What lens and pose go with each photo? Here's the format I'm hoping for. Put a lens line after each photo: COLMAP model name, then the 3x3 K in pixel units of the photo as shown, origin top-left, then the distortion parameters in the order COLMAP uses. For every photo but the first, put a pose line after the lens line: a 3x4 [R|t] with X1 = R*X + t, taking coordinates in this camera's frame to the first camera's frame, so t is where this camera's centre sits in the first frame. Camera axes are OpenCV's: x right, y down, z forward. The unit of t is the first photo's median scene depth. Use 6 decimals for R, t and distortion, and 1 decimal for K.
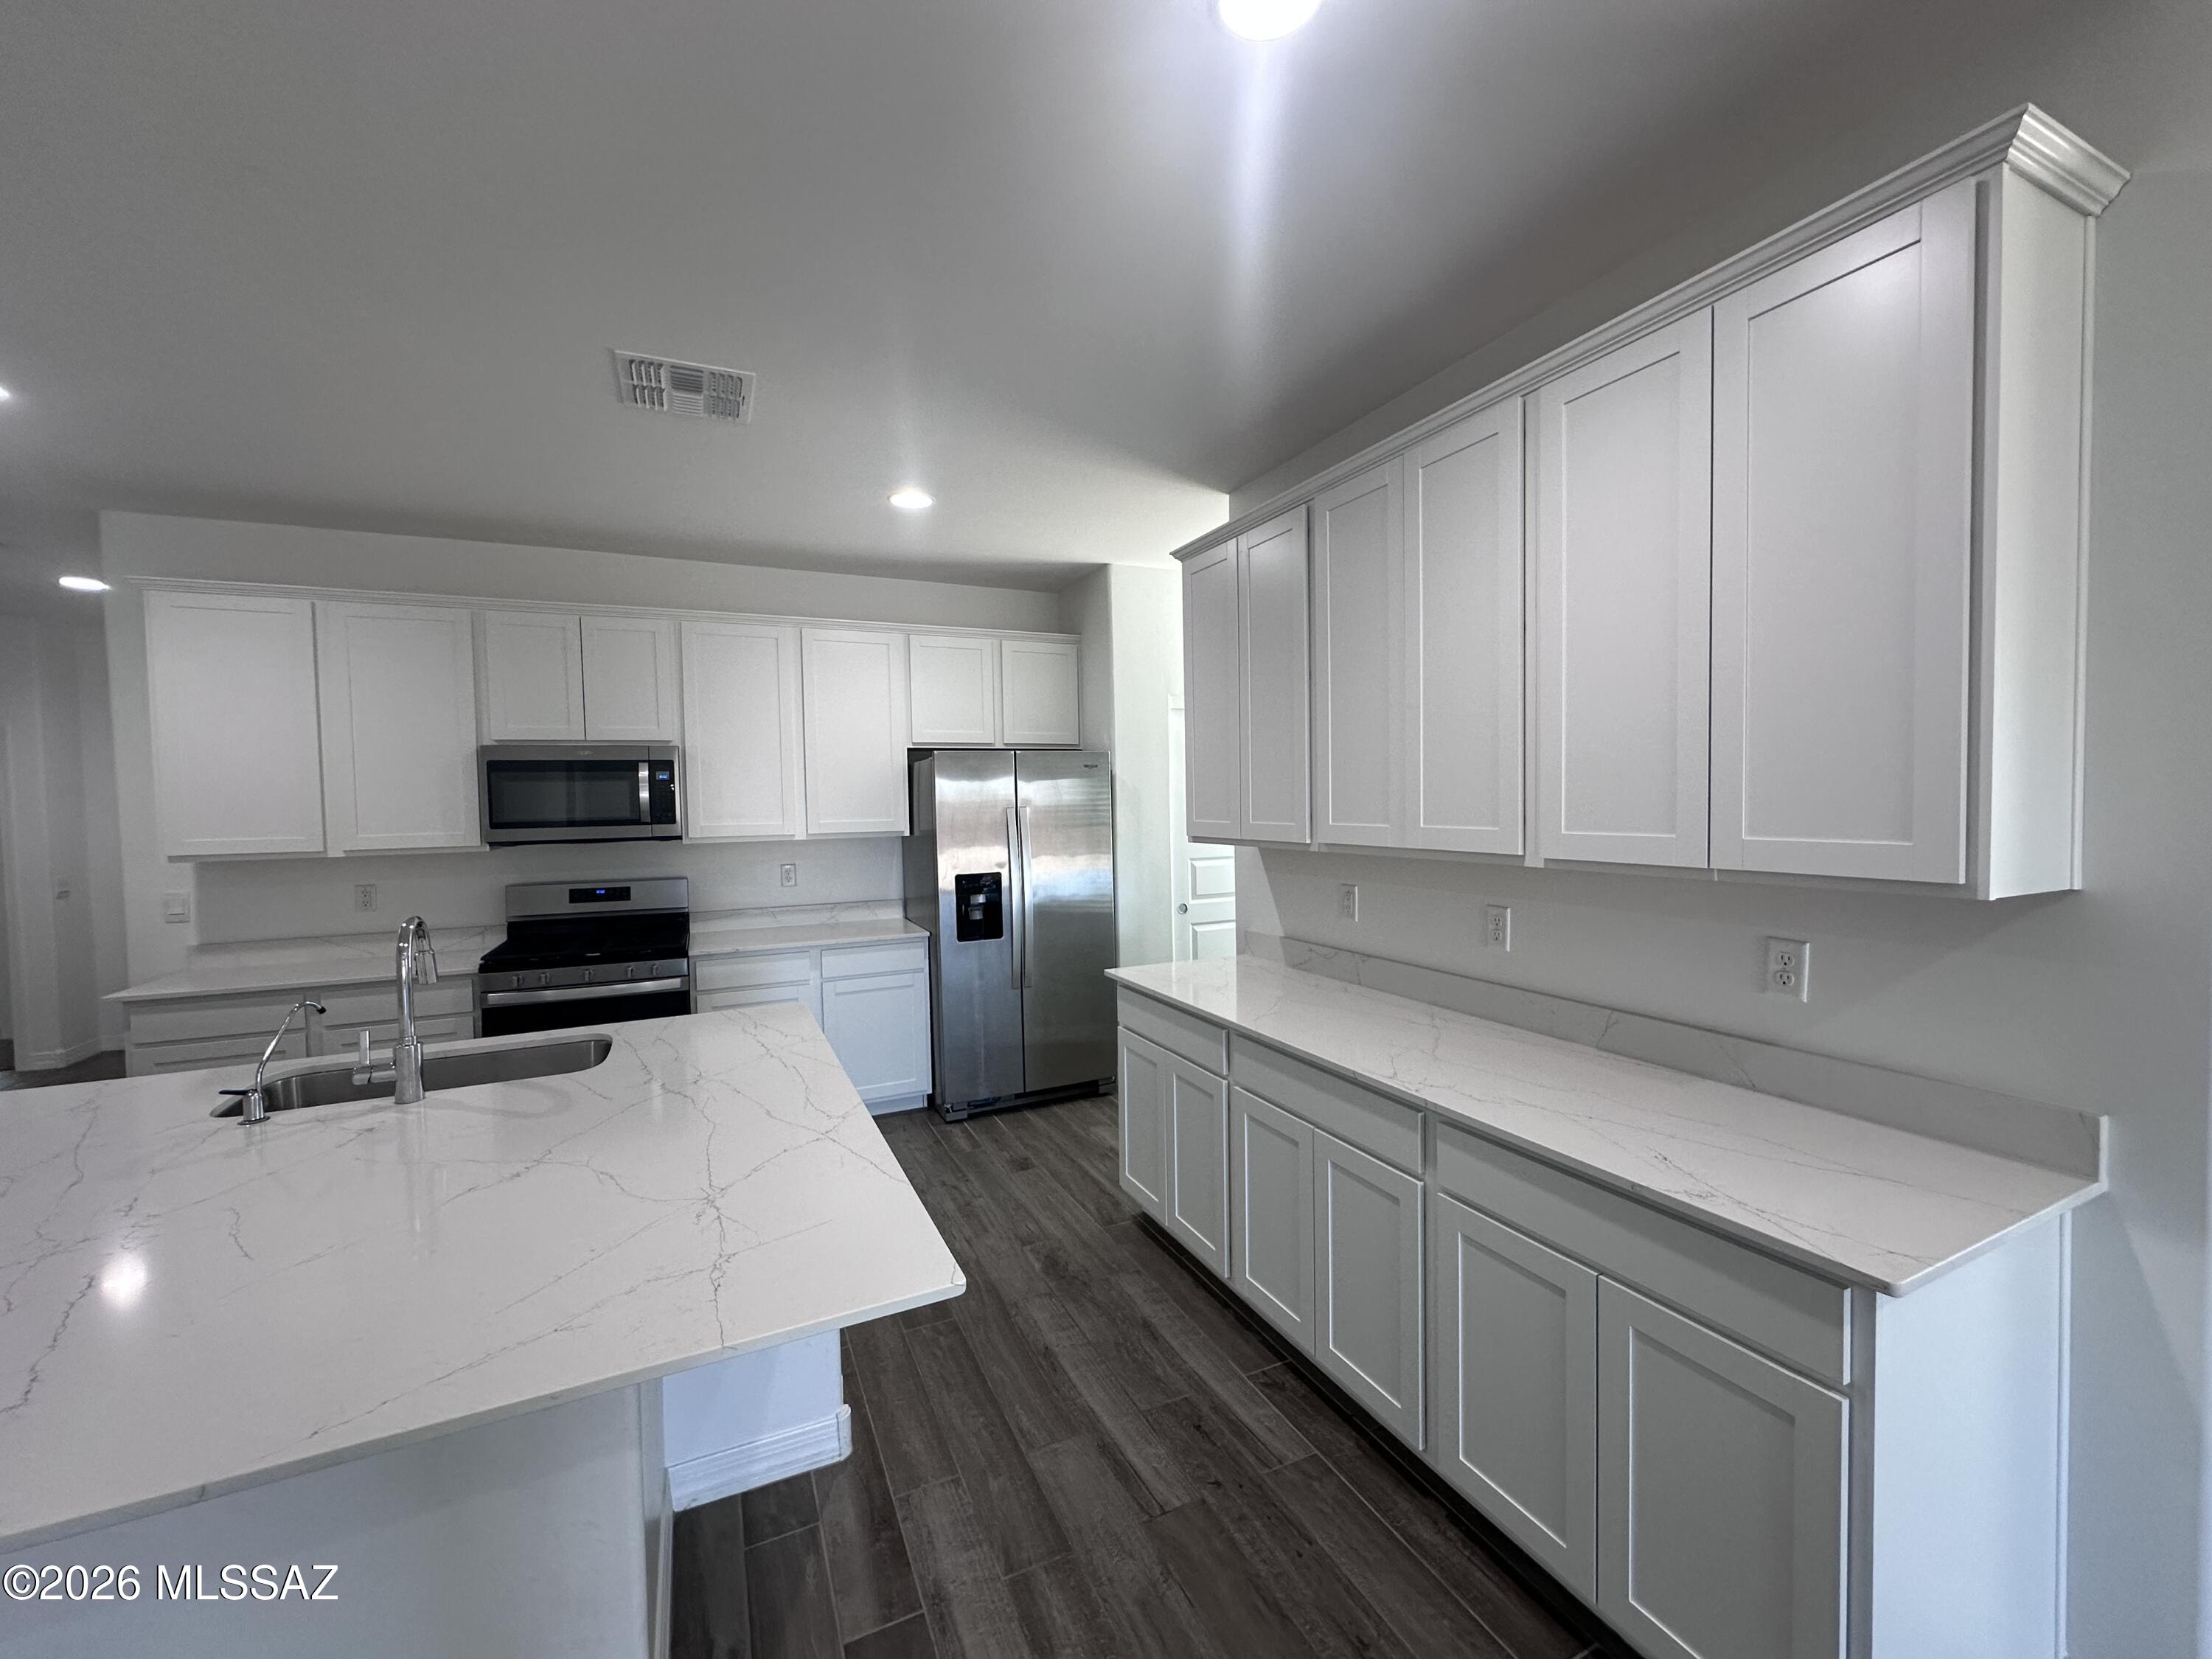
lens RADIAL K [[884.9, 0, 1106.1], [0, 884.9, 834.6], [0, 0, 1]] dist [-0.006036, 0.001529]
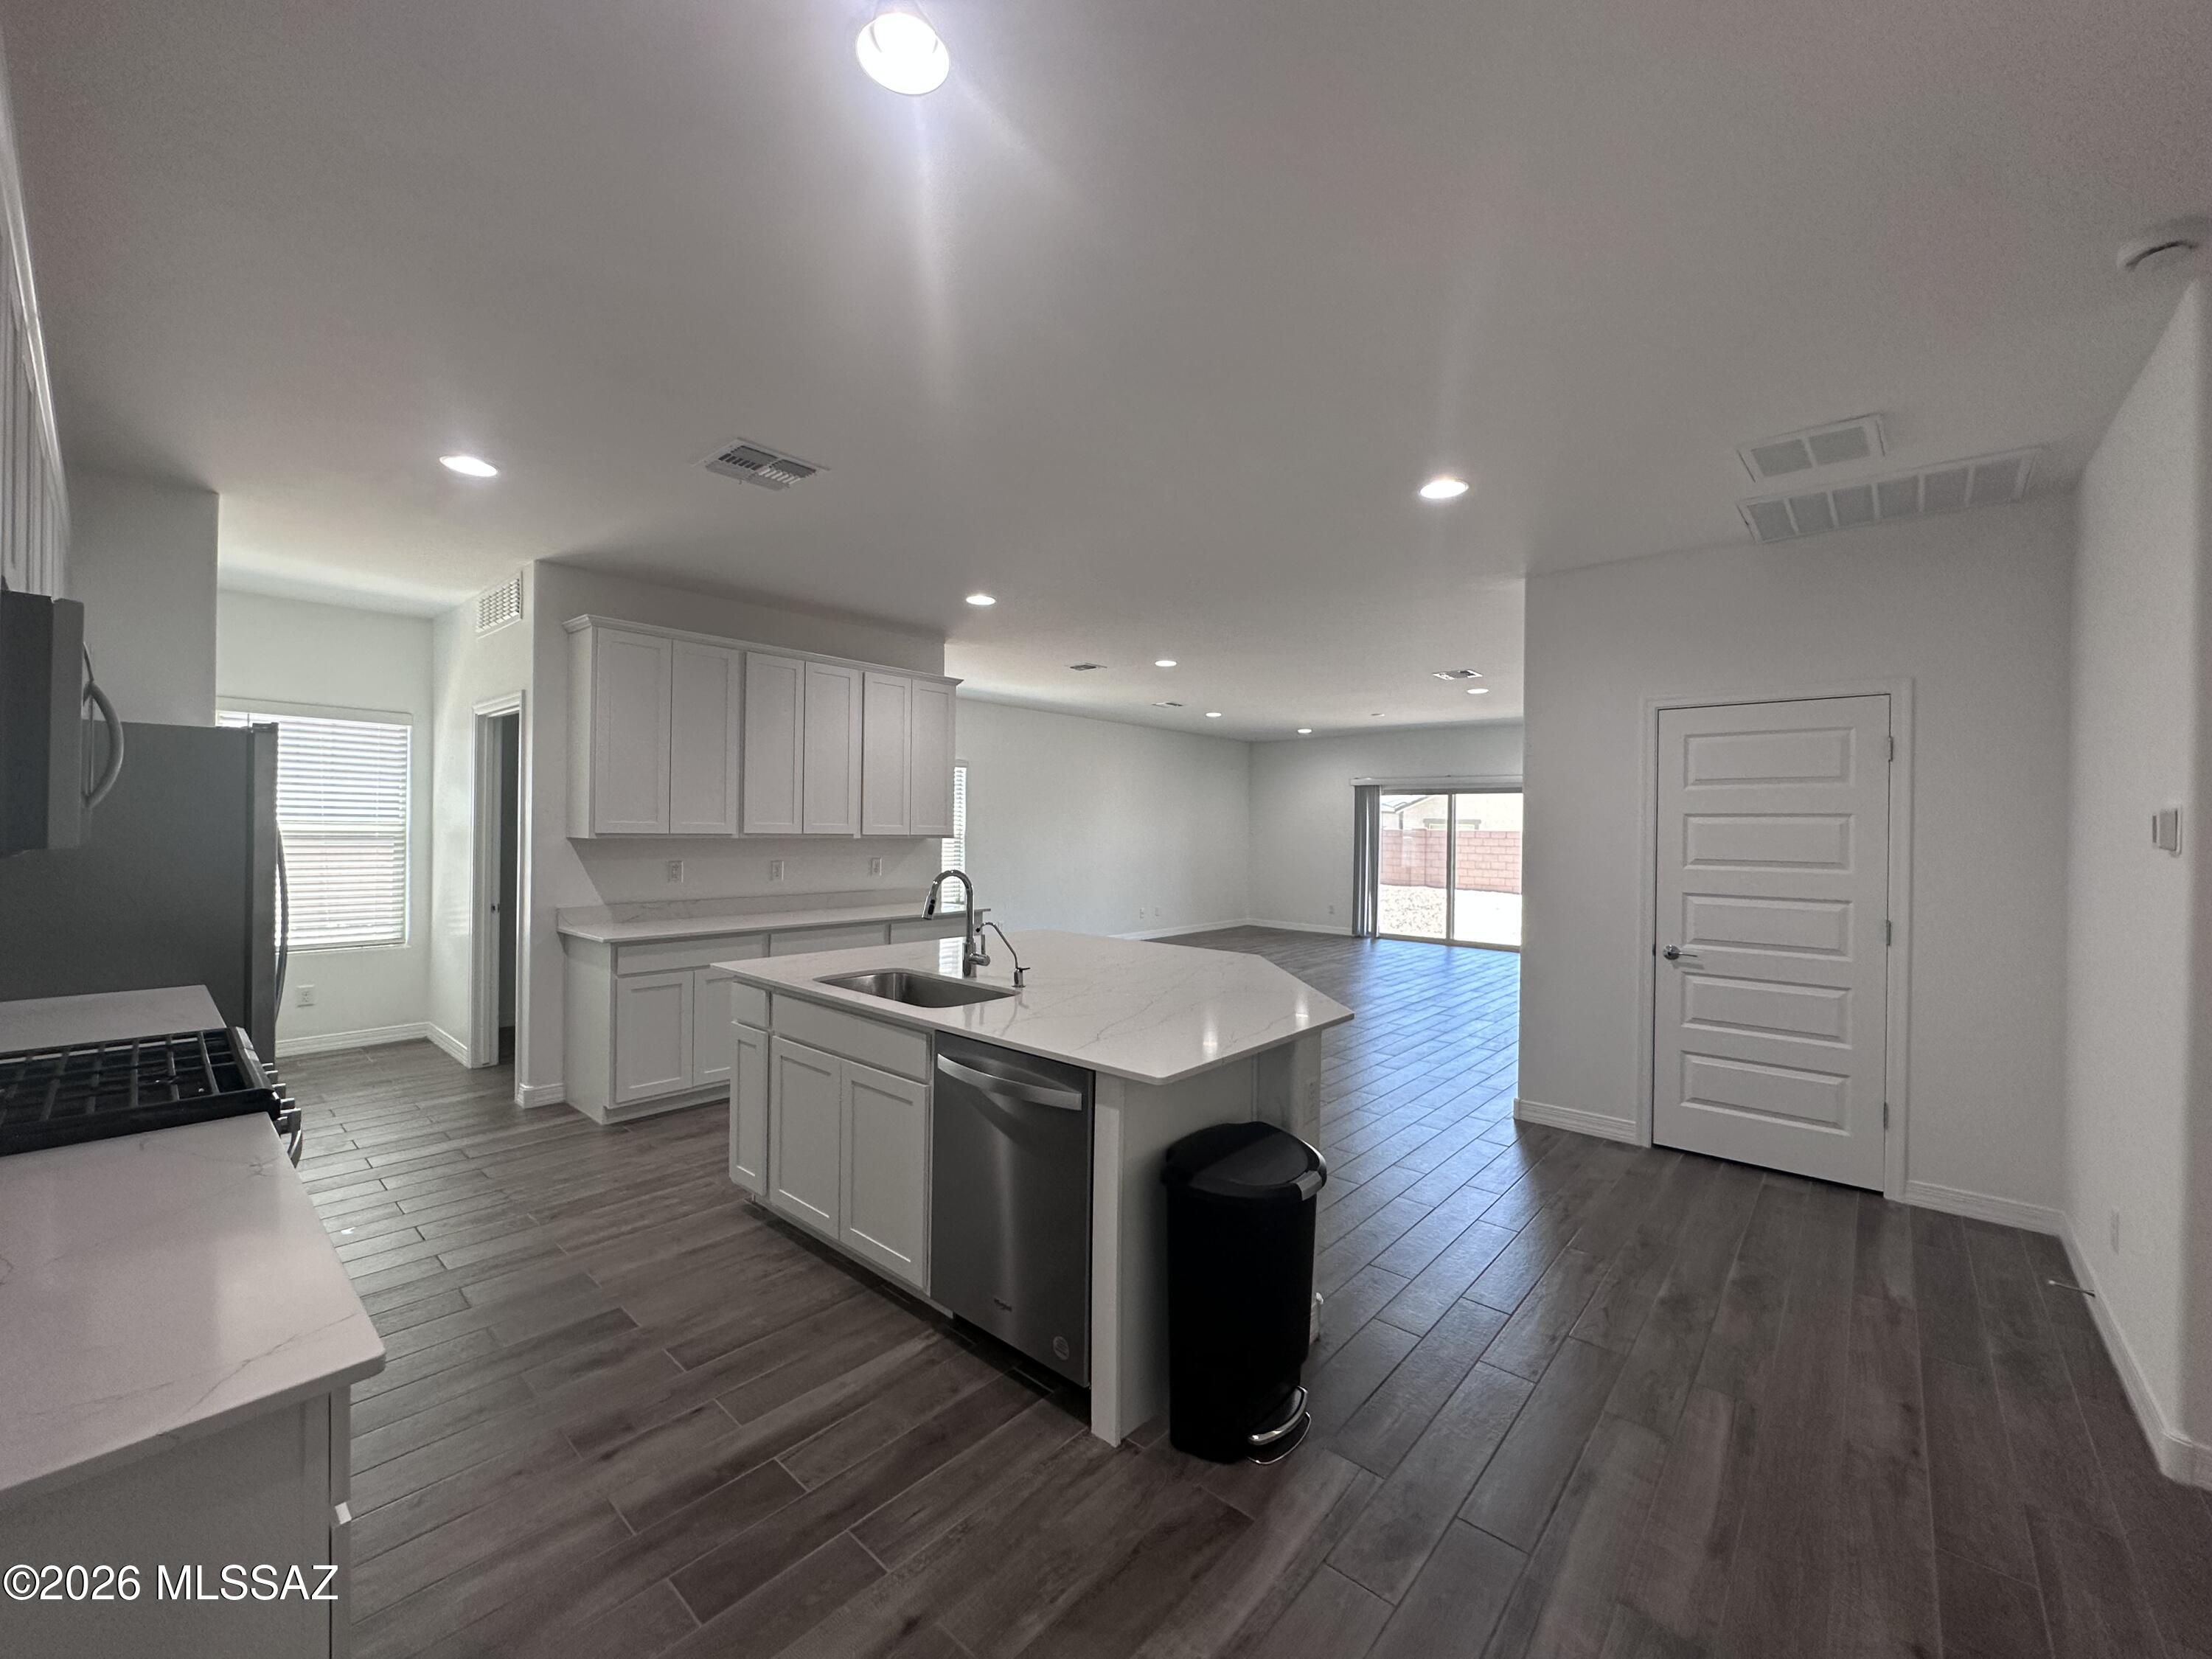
lens RADIAL K [[884.9, 0, 1106.4], [0, 884.9, 823.9], [0, 0, 1]] dist [-0.006036, 0.001529]
pose [[-0.402788, 0.016247, 0.915149, -1.263781], [0.029449, 0.999555, -0.004784, 0.014817], [-0.914820, 0.025023, -0.403087, 0.744213]]
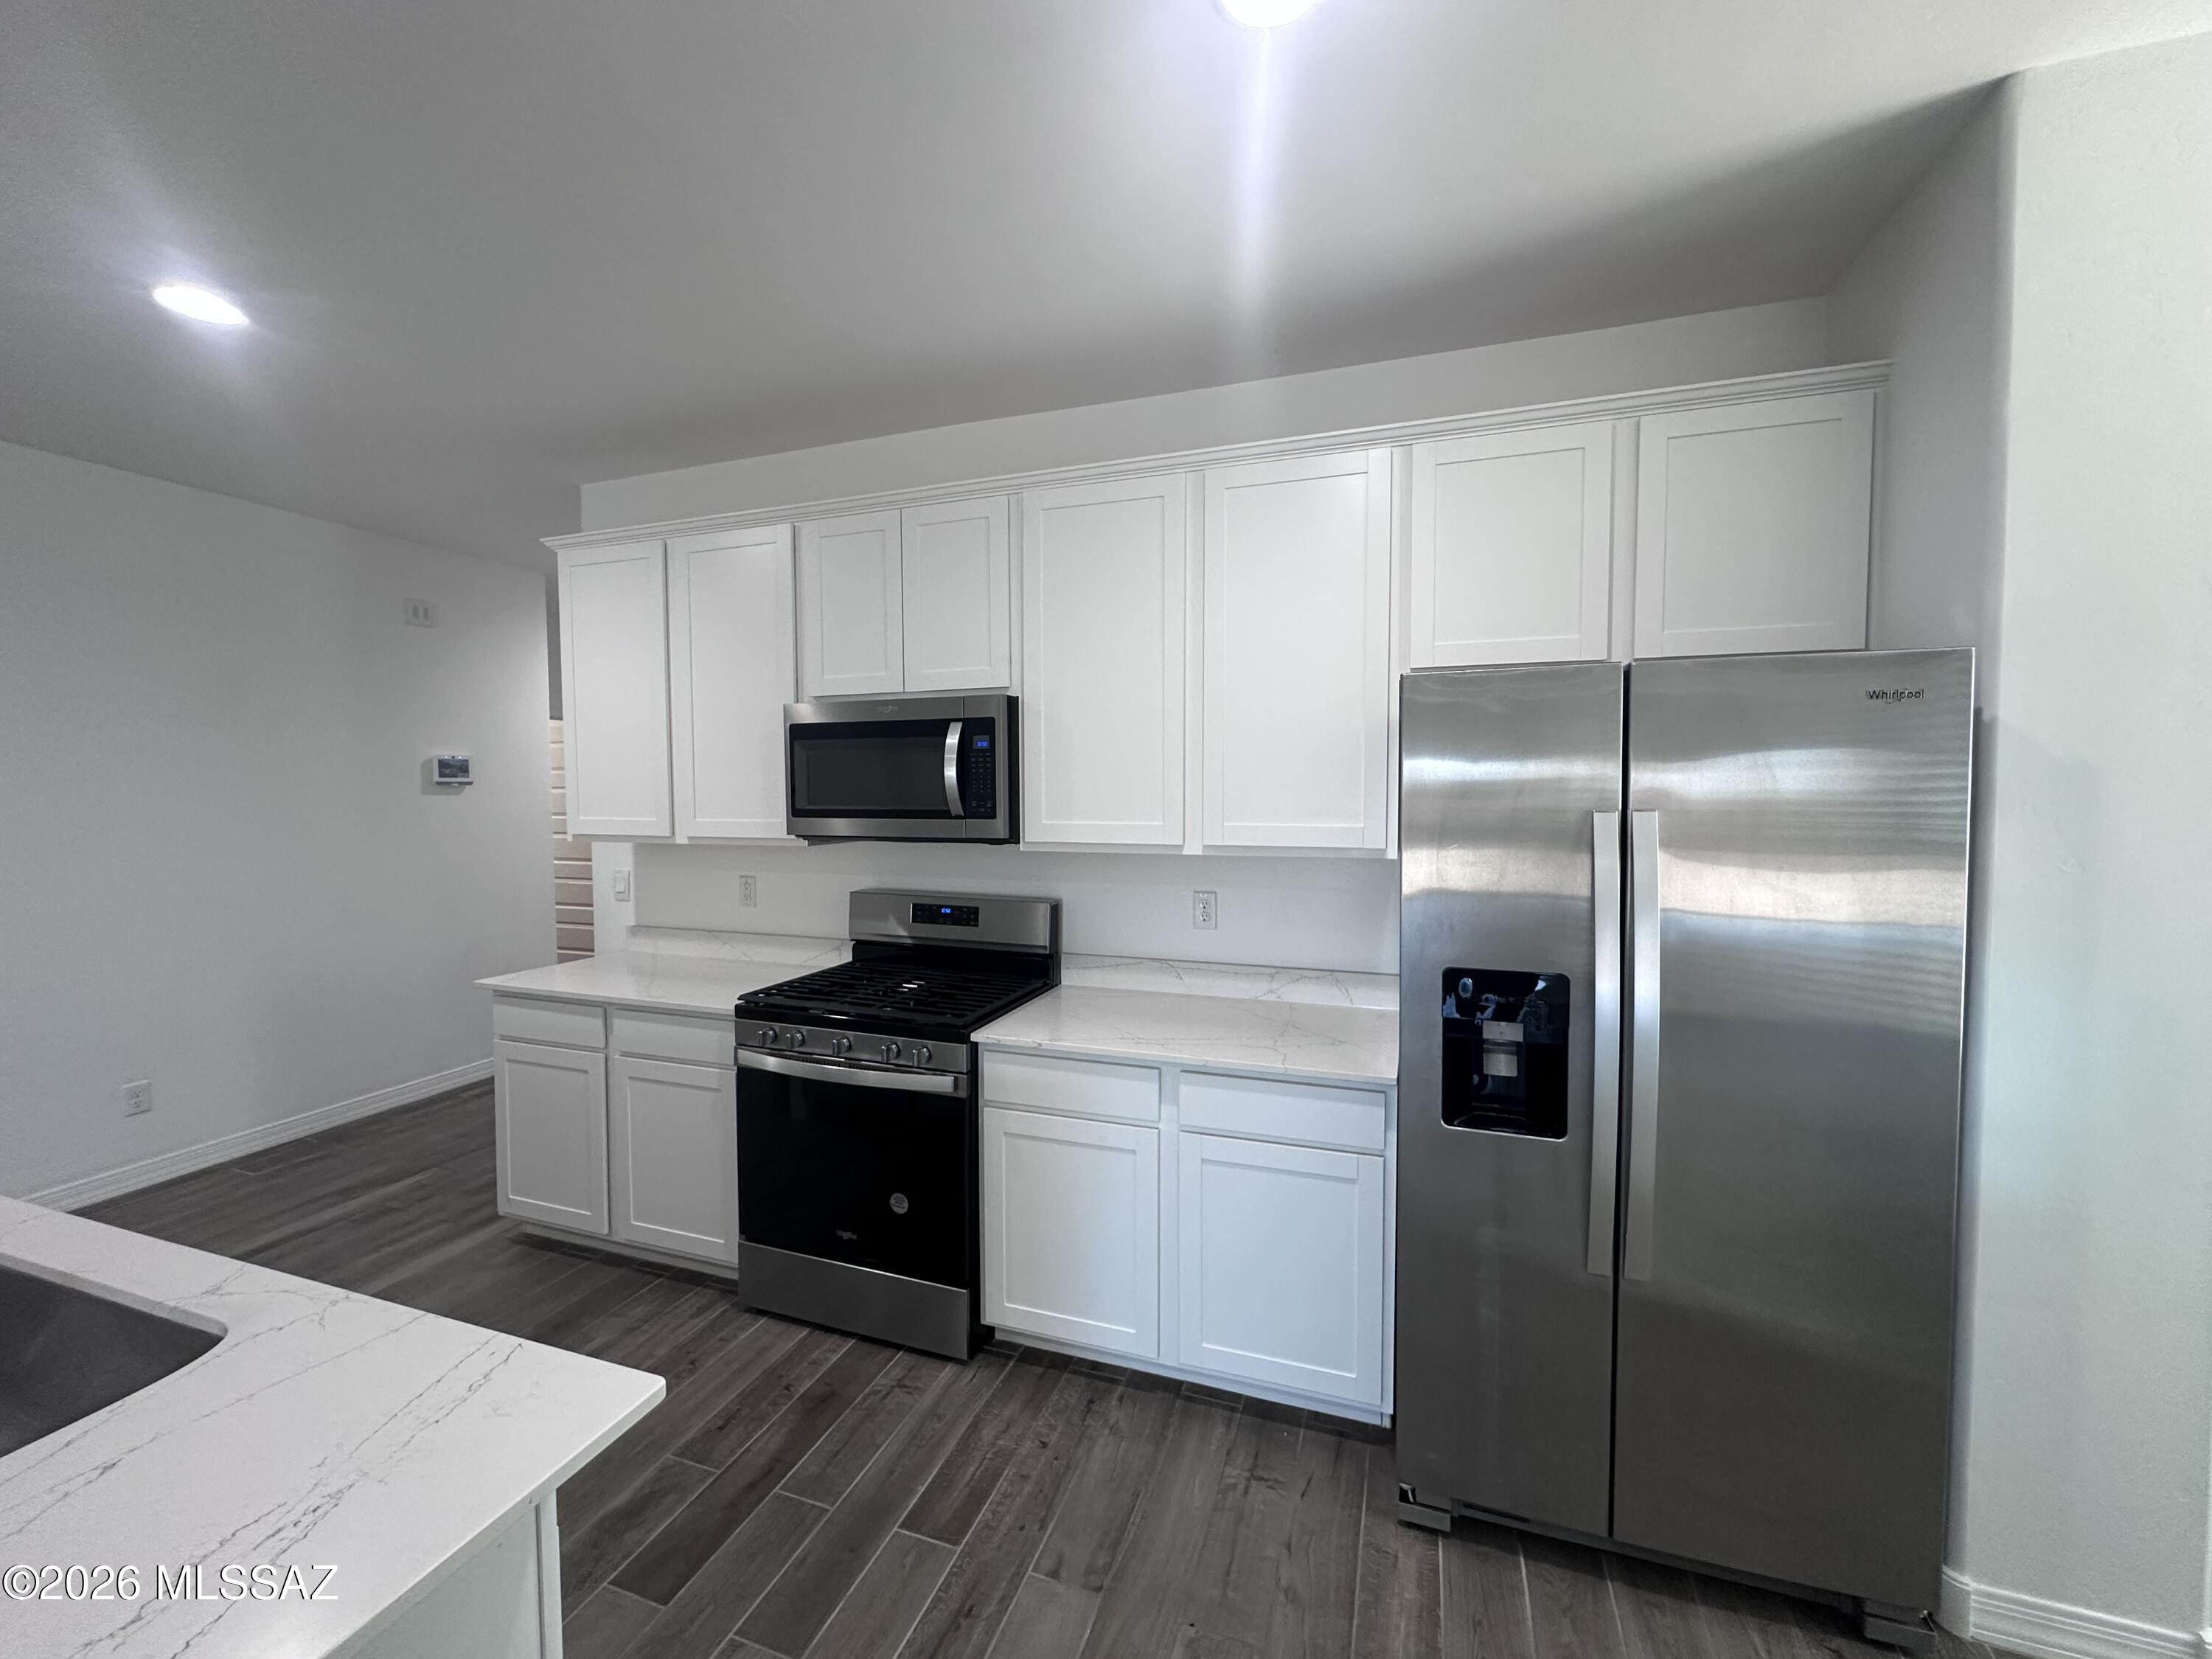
lens RADIAL K [[884.9, 0, 1101.4], [0, 884.9, 825.5], [0, 0, 1]] dist [-0.006036, 0.001529]
pose [[0.714251, 0.048447, -0.698211, 0.004635], [-0.038060, 0.998814, 0.030372, -0.032516], [0.698854, 0.004880, 0.715248, 0.657708]]
